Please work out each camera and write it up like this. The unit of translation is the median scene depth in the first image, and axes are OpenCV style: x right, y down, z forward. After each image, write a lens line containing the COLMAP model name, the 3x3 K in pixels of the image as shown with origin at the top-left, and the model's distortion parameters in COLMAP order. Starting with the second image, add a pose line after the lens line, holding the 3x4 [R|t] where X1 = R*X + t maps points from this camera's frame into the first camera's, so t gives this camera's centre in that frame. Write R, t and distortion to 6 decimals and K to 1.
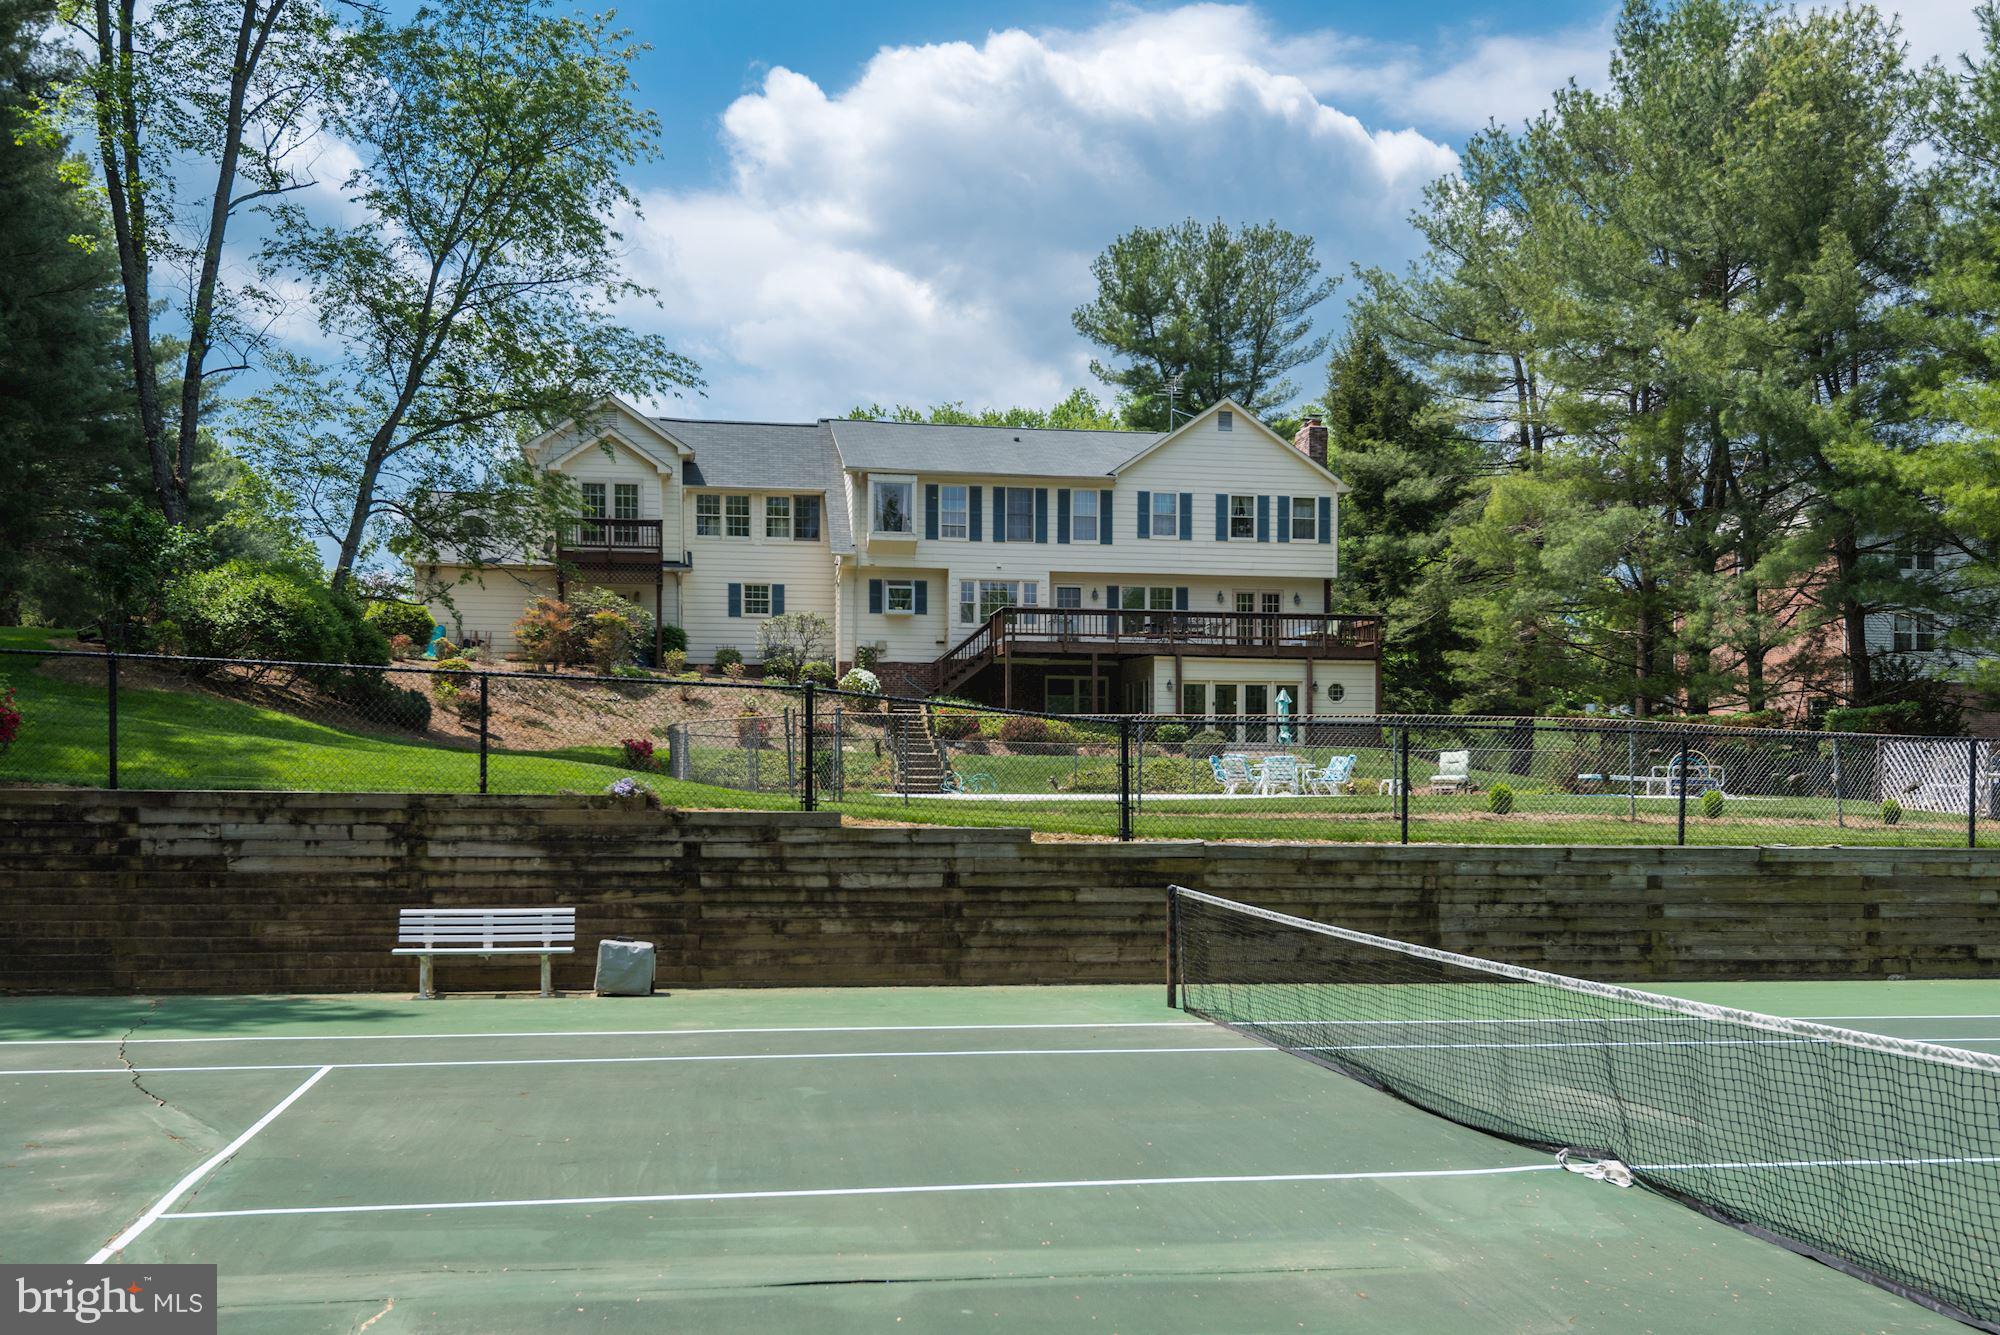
lens RADIAL K [[1729.3, 0, 1000.0], [0, 1729.3, 667.5], [0, 0, 1]] dist [-0.002082, 0.000049]
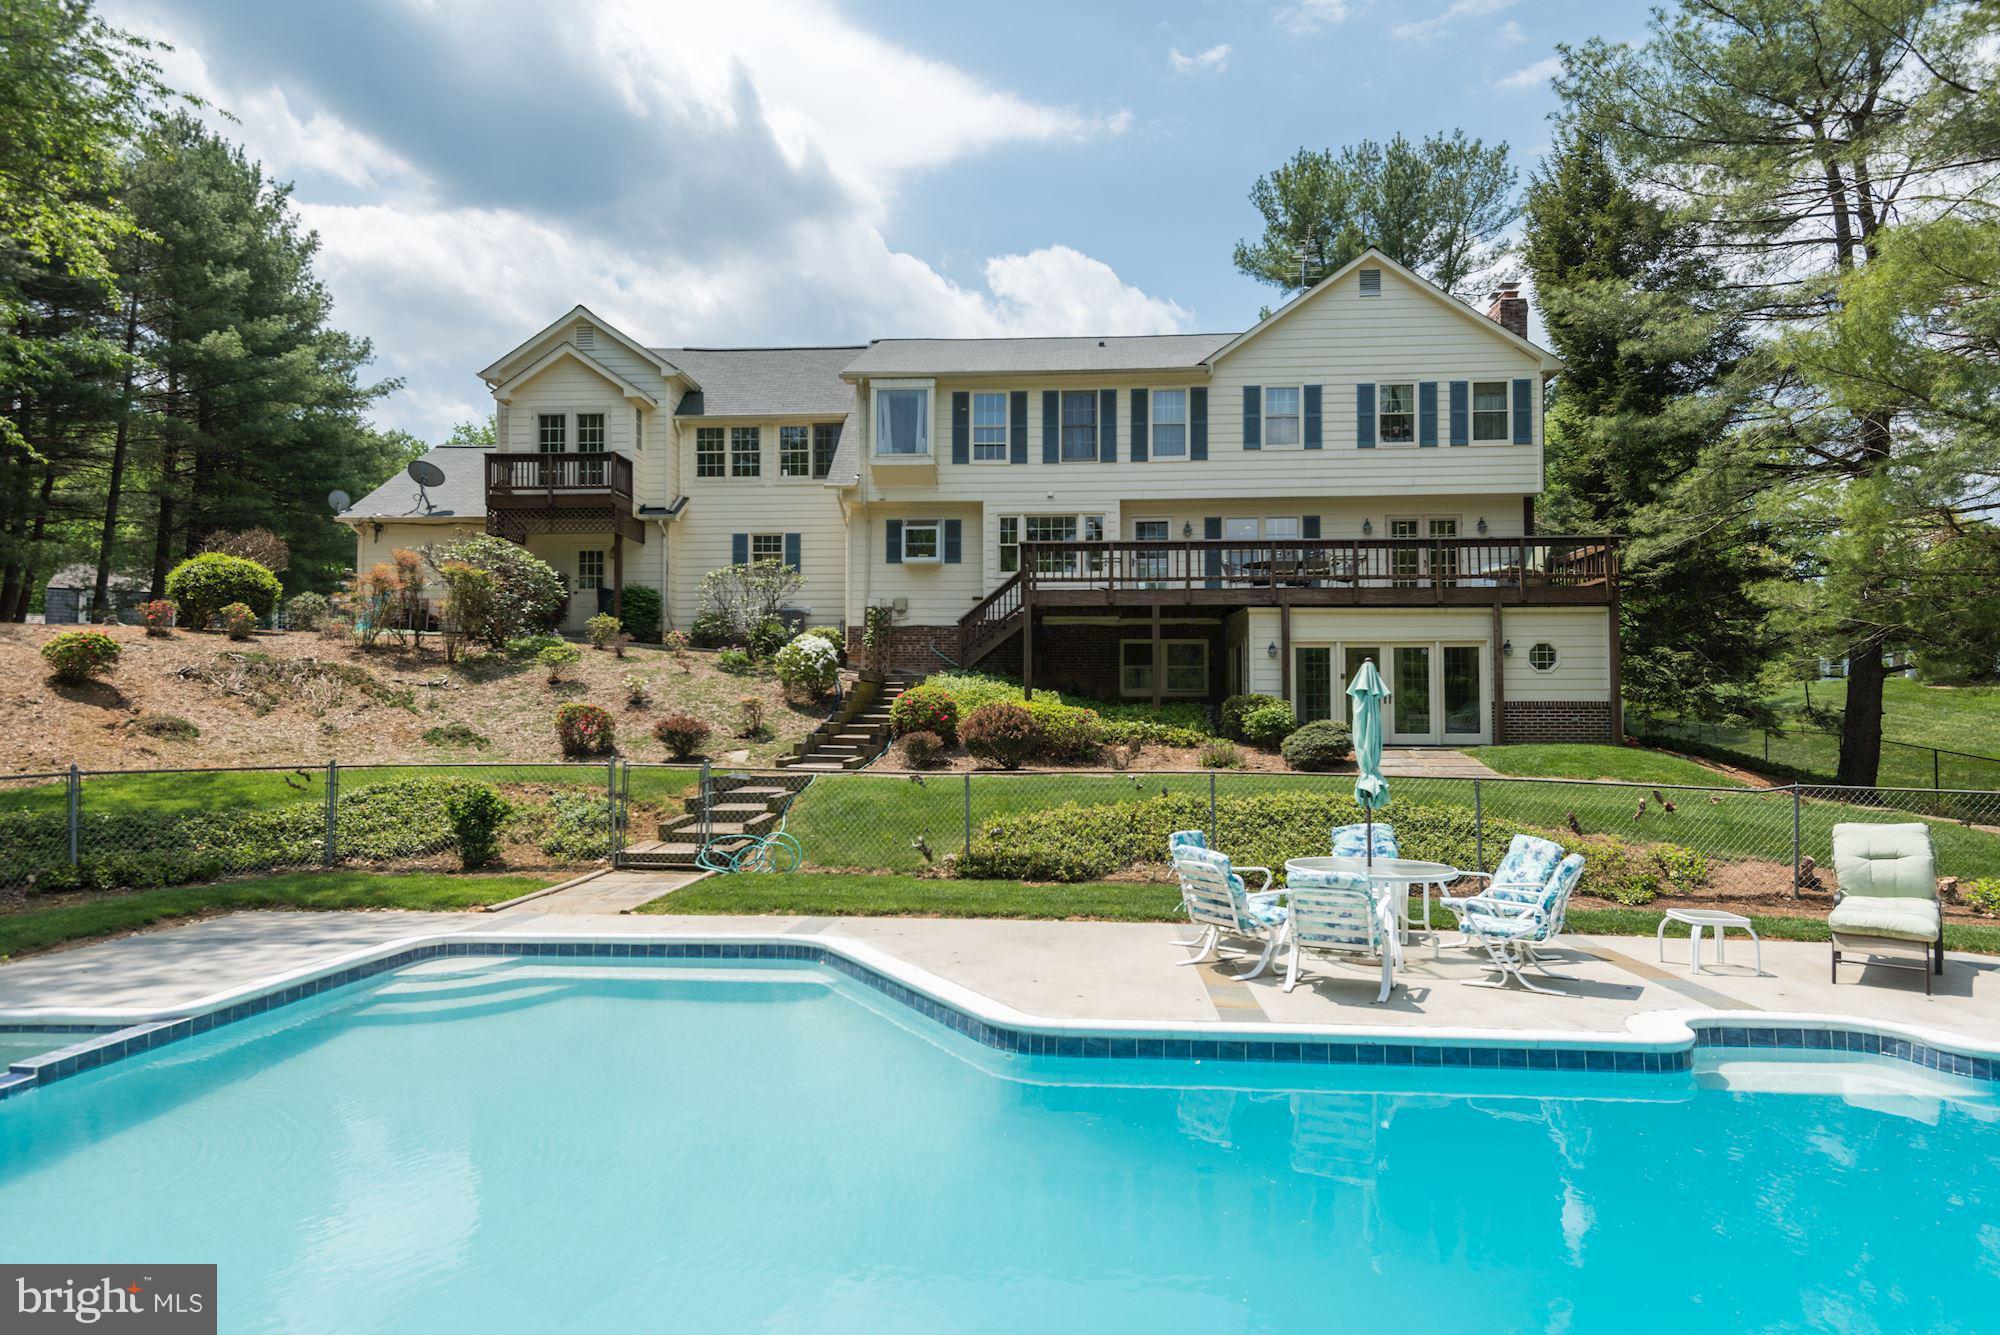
lens RADIAL K [[1166.3, 0, 998.4], [0, 1166.3, 632.9], [0, 0, 1]] dist [0.063989, -0.108761]
pose [[0.968442, -0.020653, -0.248382, 0.101800], [0.019495, 0.999785, -0.007121, 0.004487], [0.248475, 0.002054, 0.968636, 0.499344]]
